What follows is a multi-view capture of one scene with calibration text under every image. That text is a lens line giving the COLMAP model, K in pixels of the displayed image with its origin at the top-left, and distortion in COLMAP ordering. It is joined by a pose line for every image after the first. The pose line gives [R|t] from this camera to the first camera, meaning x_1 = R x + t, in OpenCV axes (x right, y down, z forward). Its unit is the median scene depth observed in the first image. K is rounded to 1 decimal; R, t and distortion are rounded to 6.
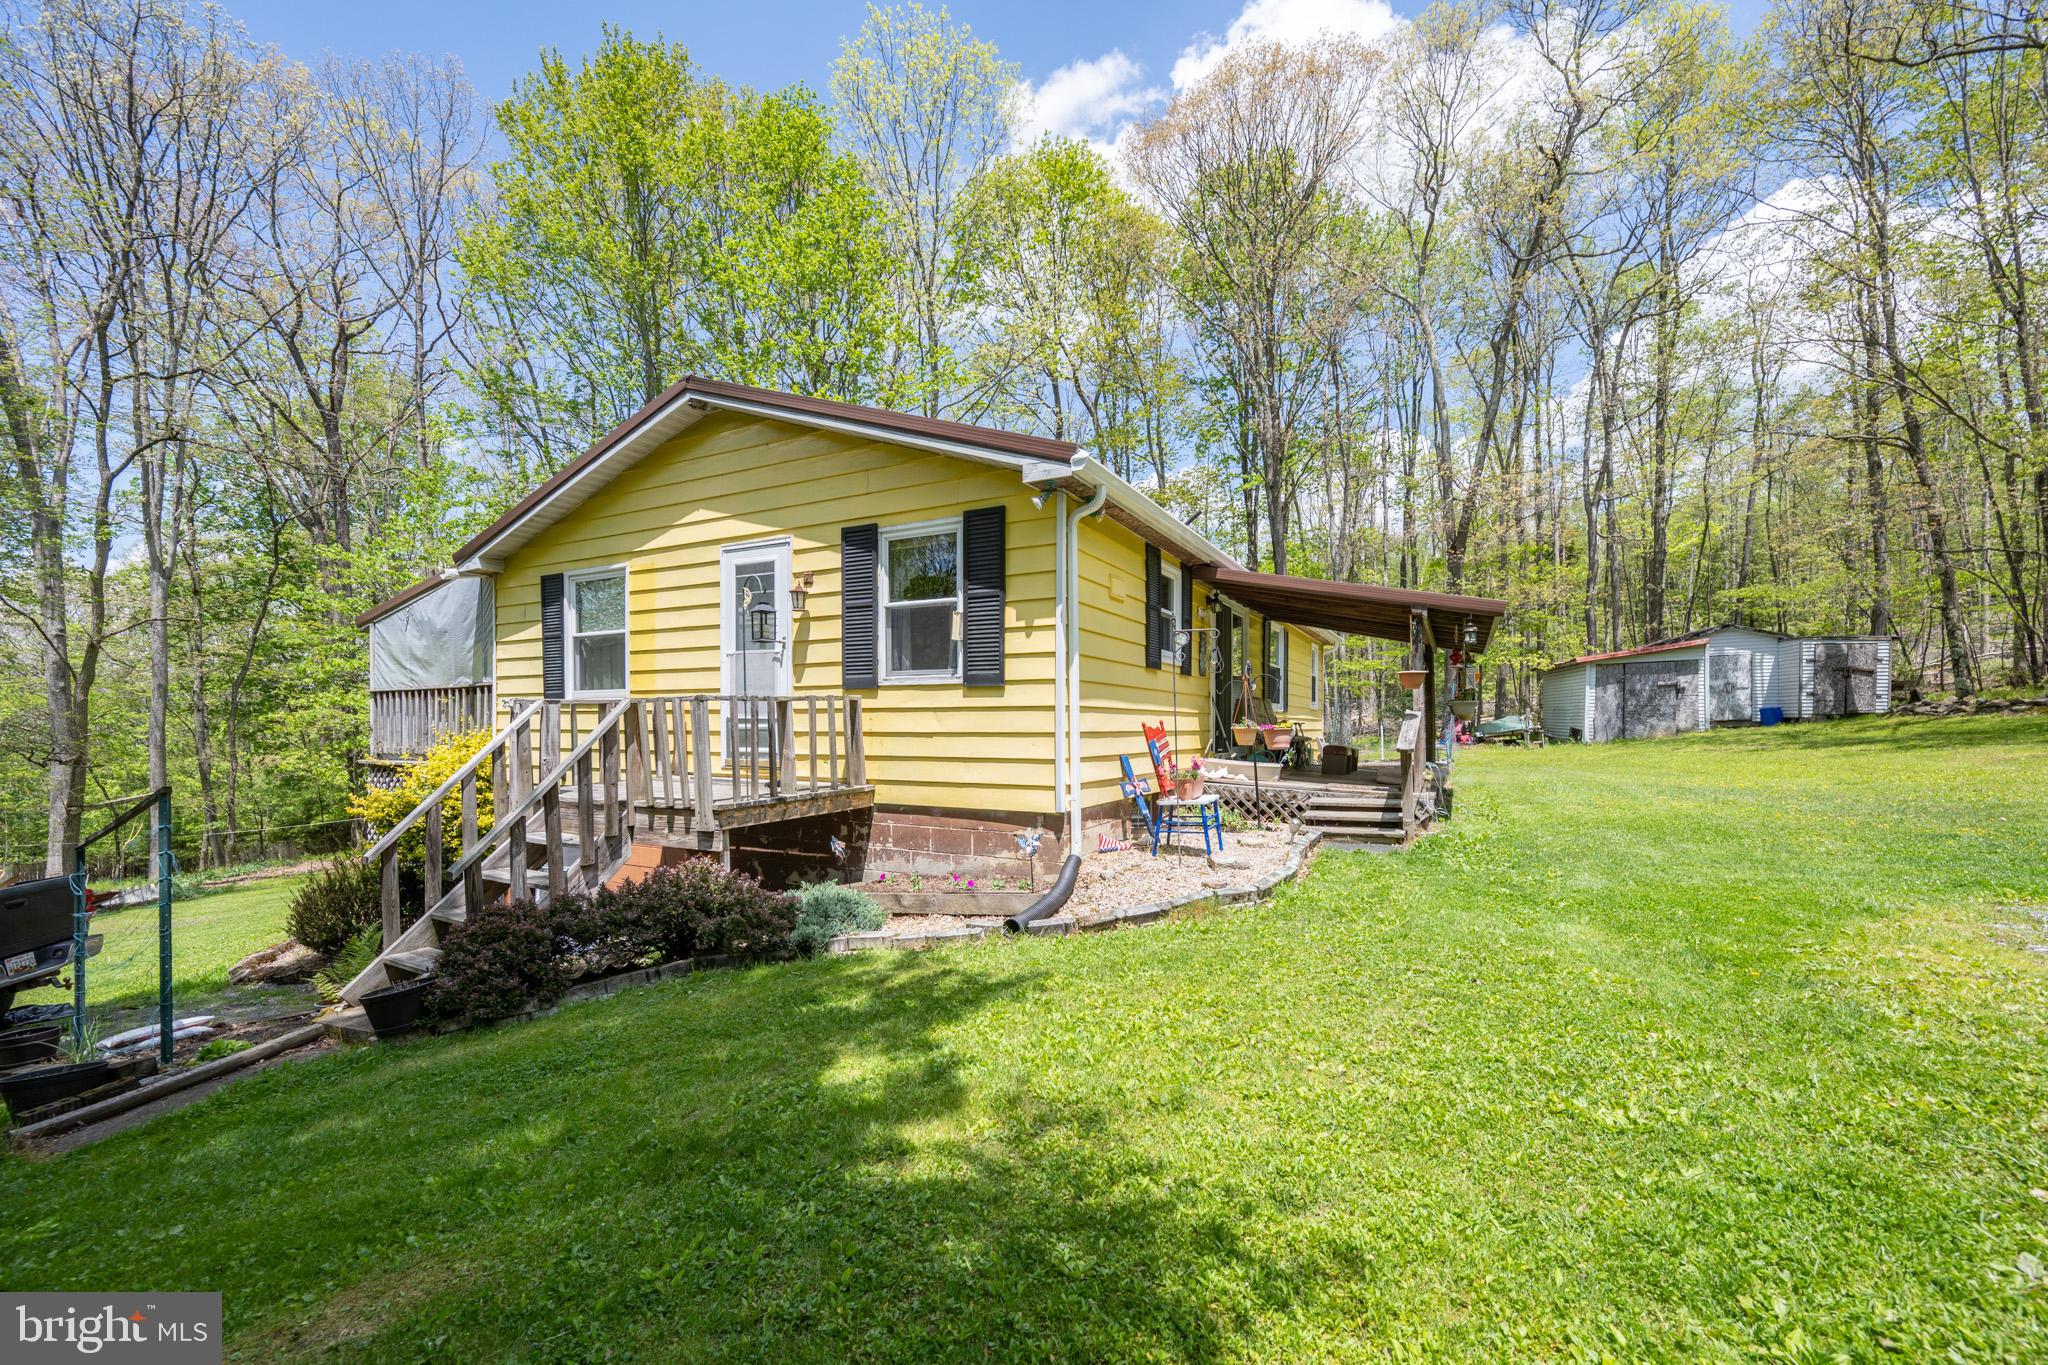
lens RADIAL K [[799.4, 0, 1085.3], [0, 799.4, 740.3], [0, 0, 1]] dist [0.004746, -0.000040]
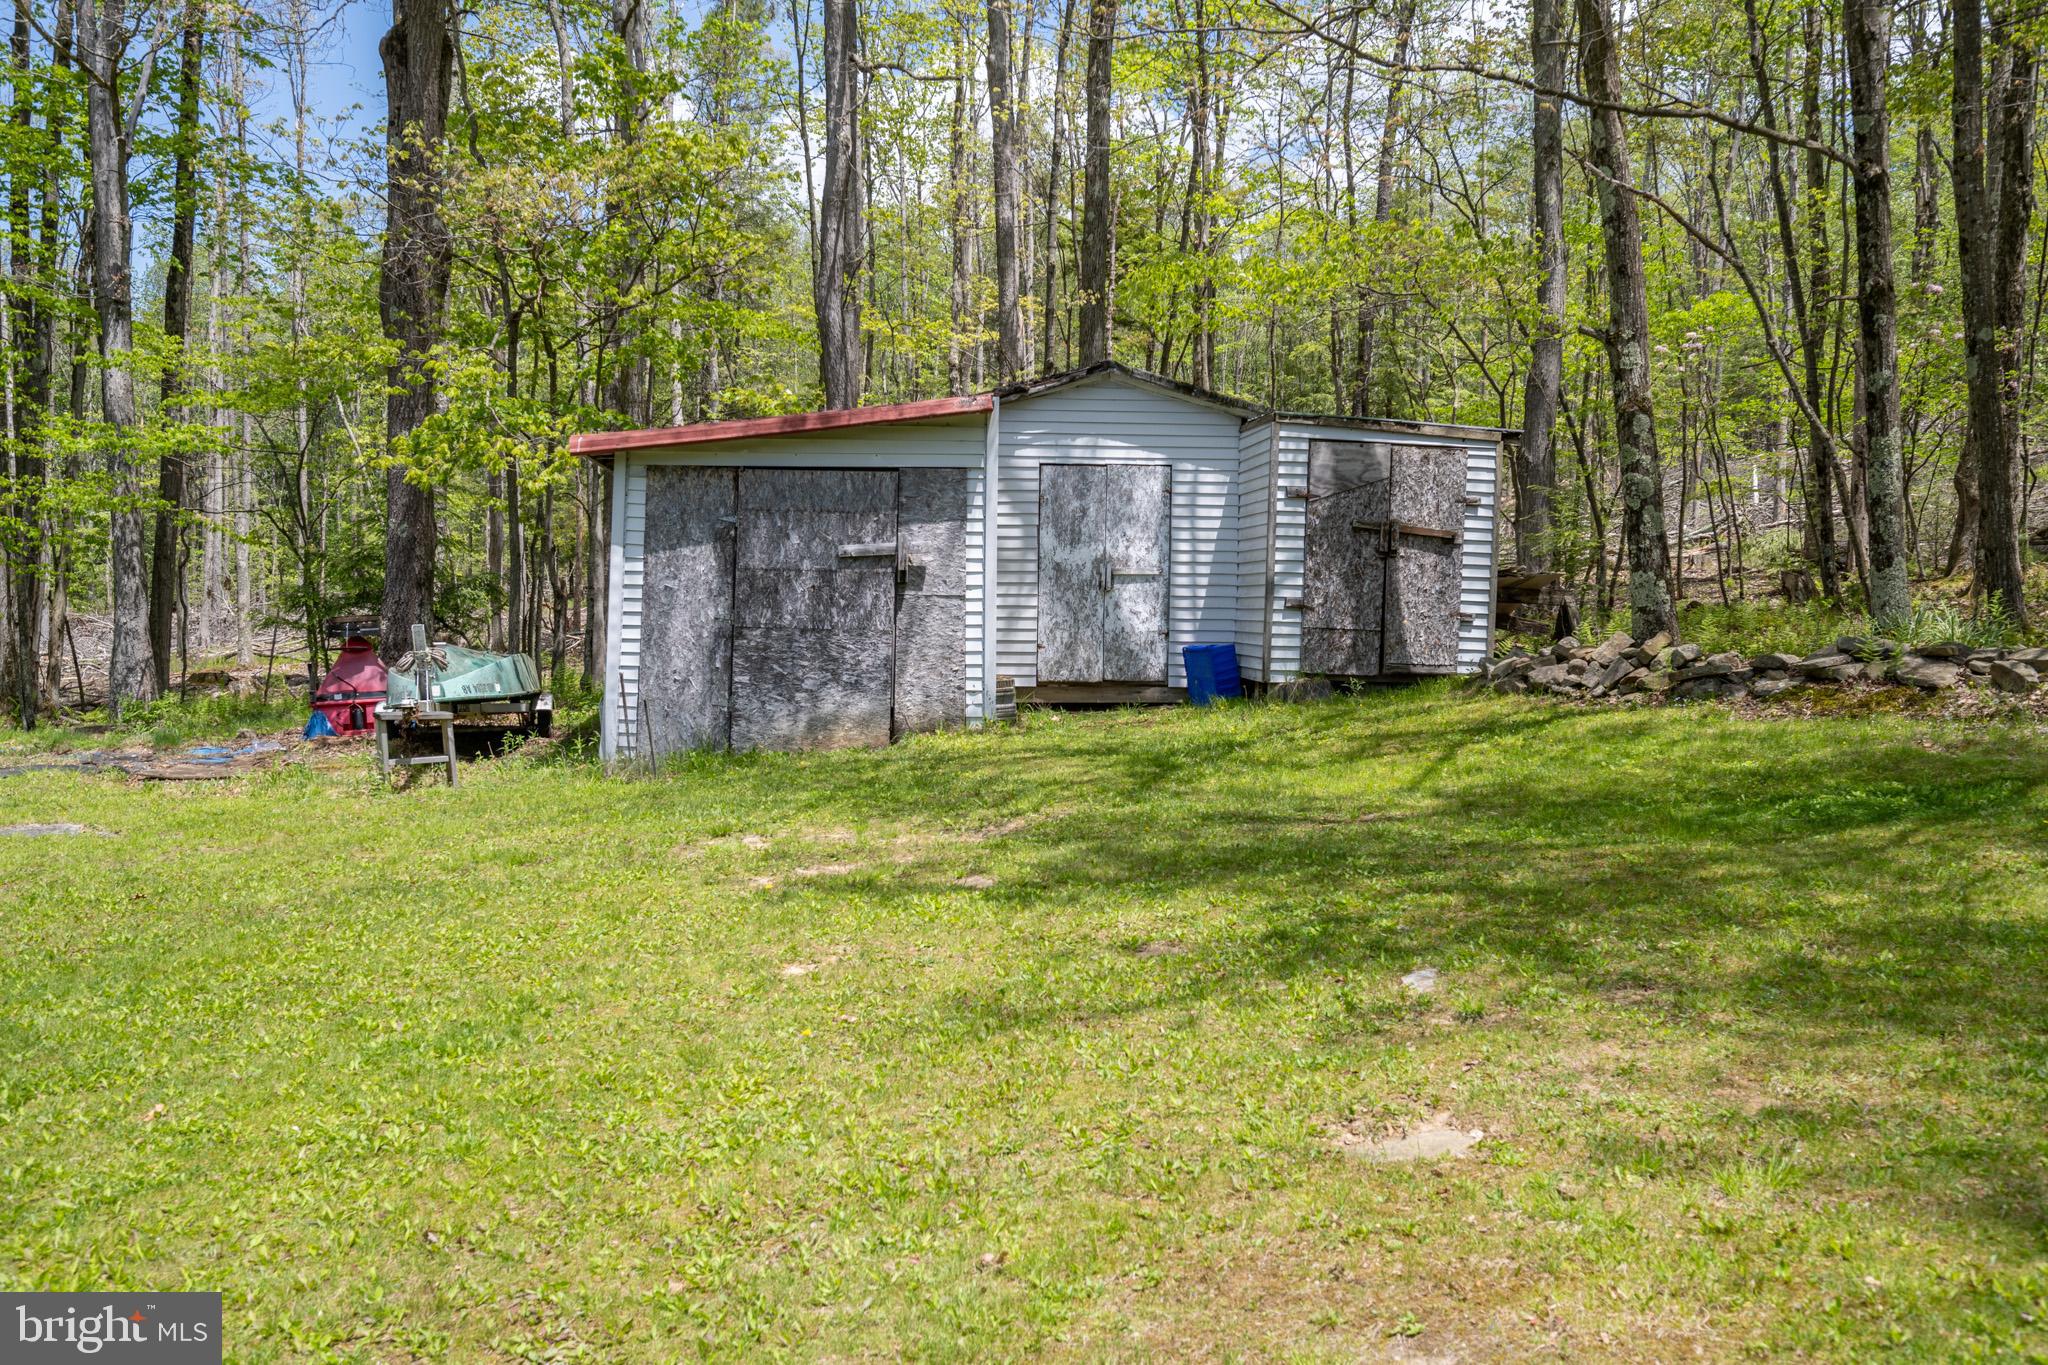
lens RADIAL K [[1859.3, 0, 1025.6], [0, 1859.3, 680.8], [0, 0, 1]] dist [-0.001159, -0.009070]
pose [[0.897717, 0.012199, 0.440403, 1.893918], [-0.018066, 0.999795, 0.009132, -0.128736], [-0.440202, -0.016154, 0.897754, 1.573235]]
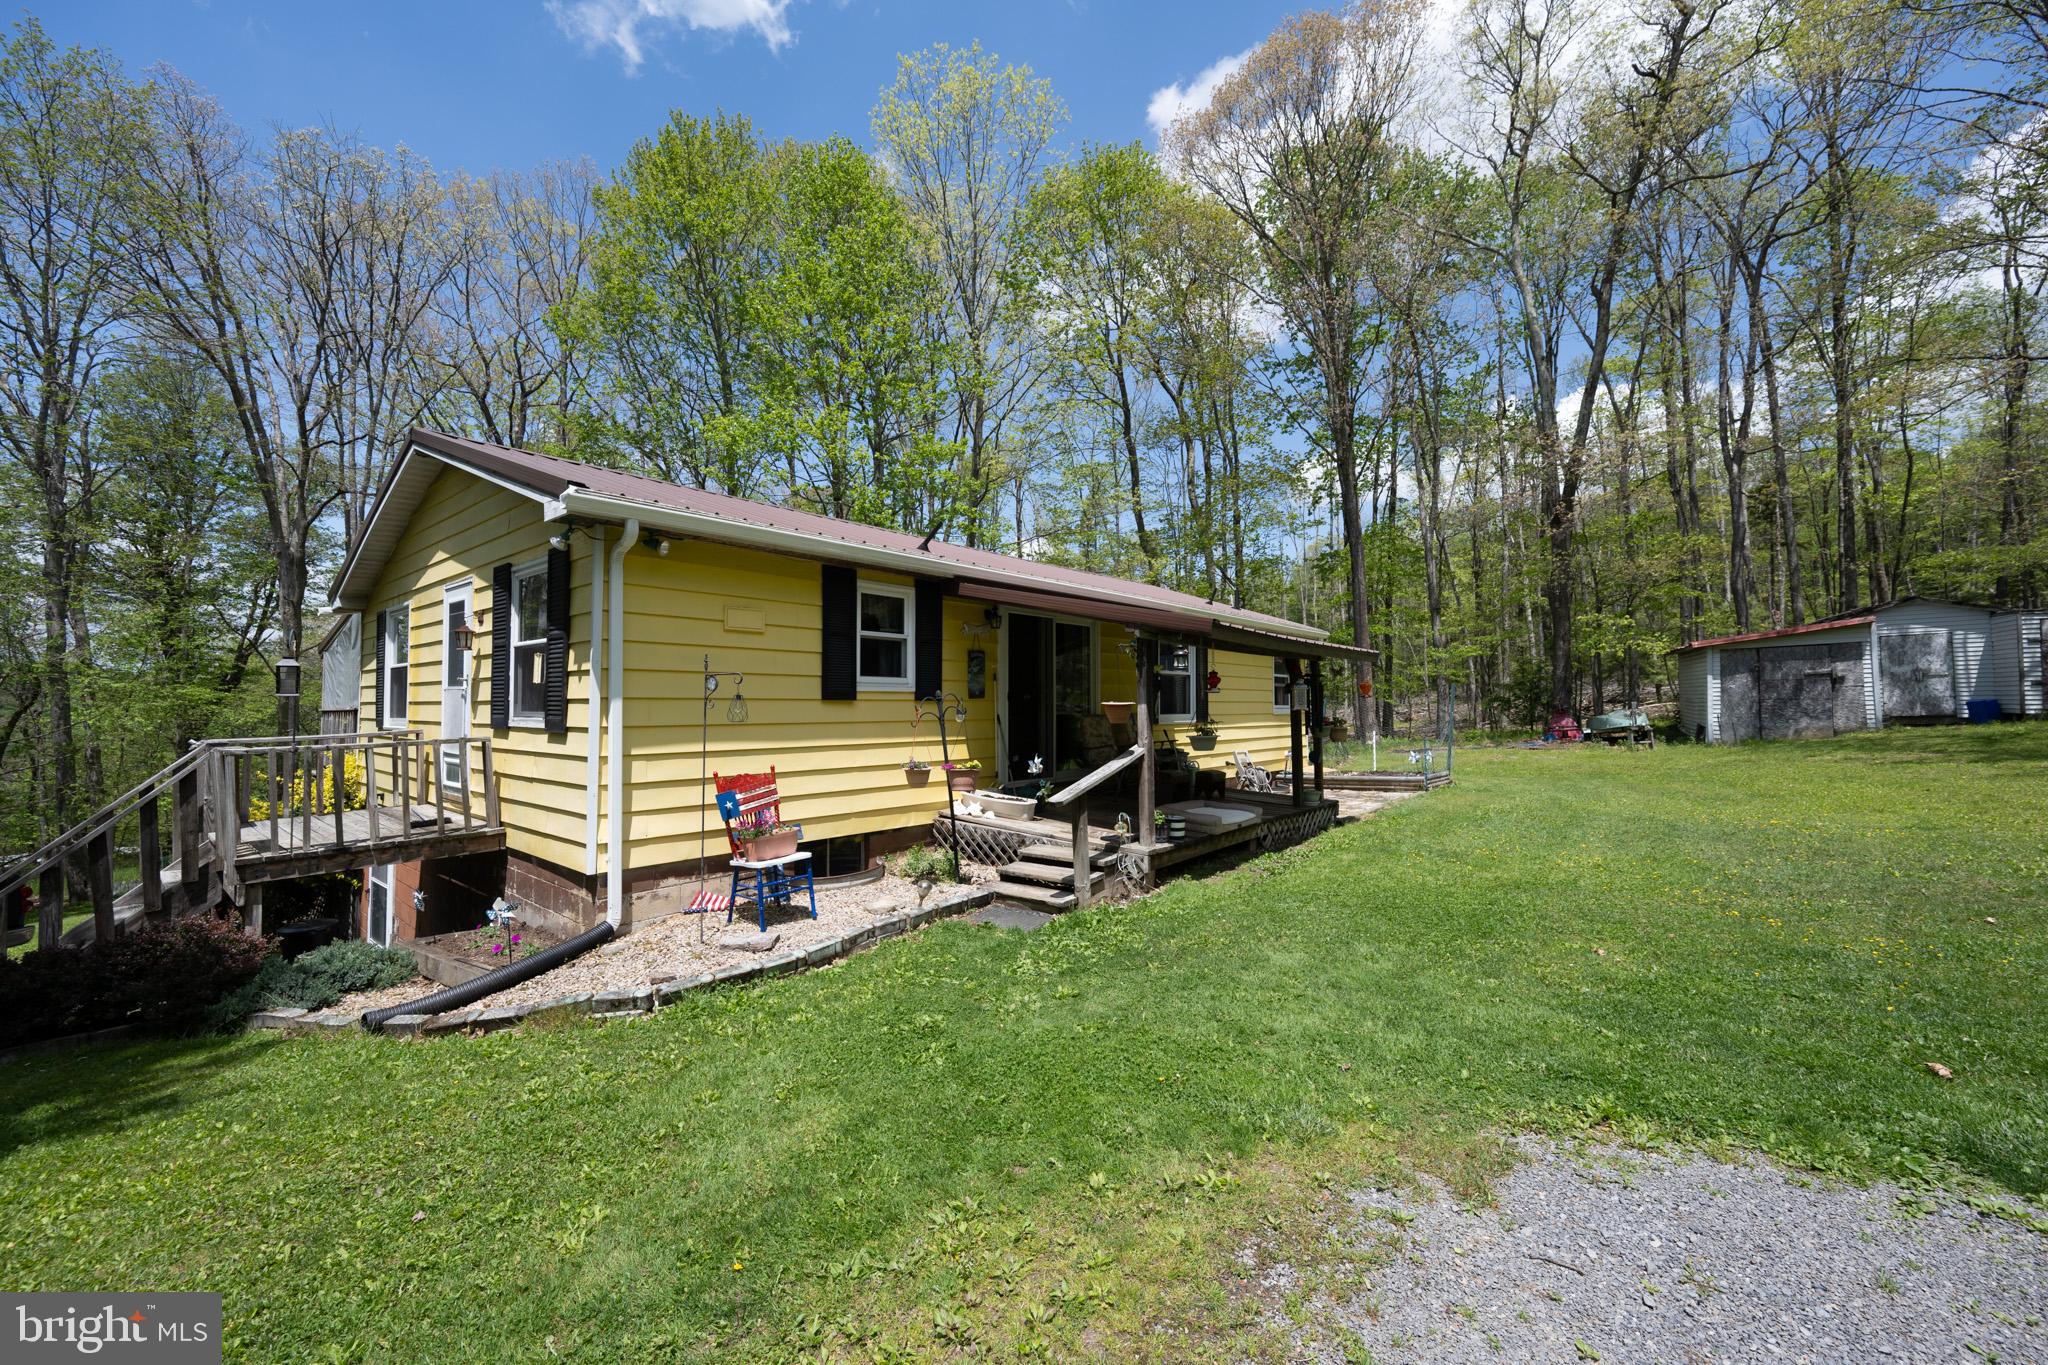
lens RADIAL K [[799.4, 0, 1029.0], [0, 799.4, 685.4], [0, 0, 1]] dist [0.004746, -0.000040]
pose [[0.977166, -0.010556, -0.212213, 0.441792], [-0.000724, 0.998594, -0.053004, -0.052195], [0.212474, 0.051947, 0.975785, 0.137904]]
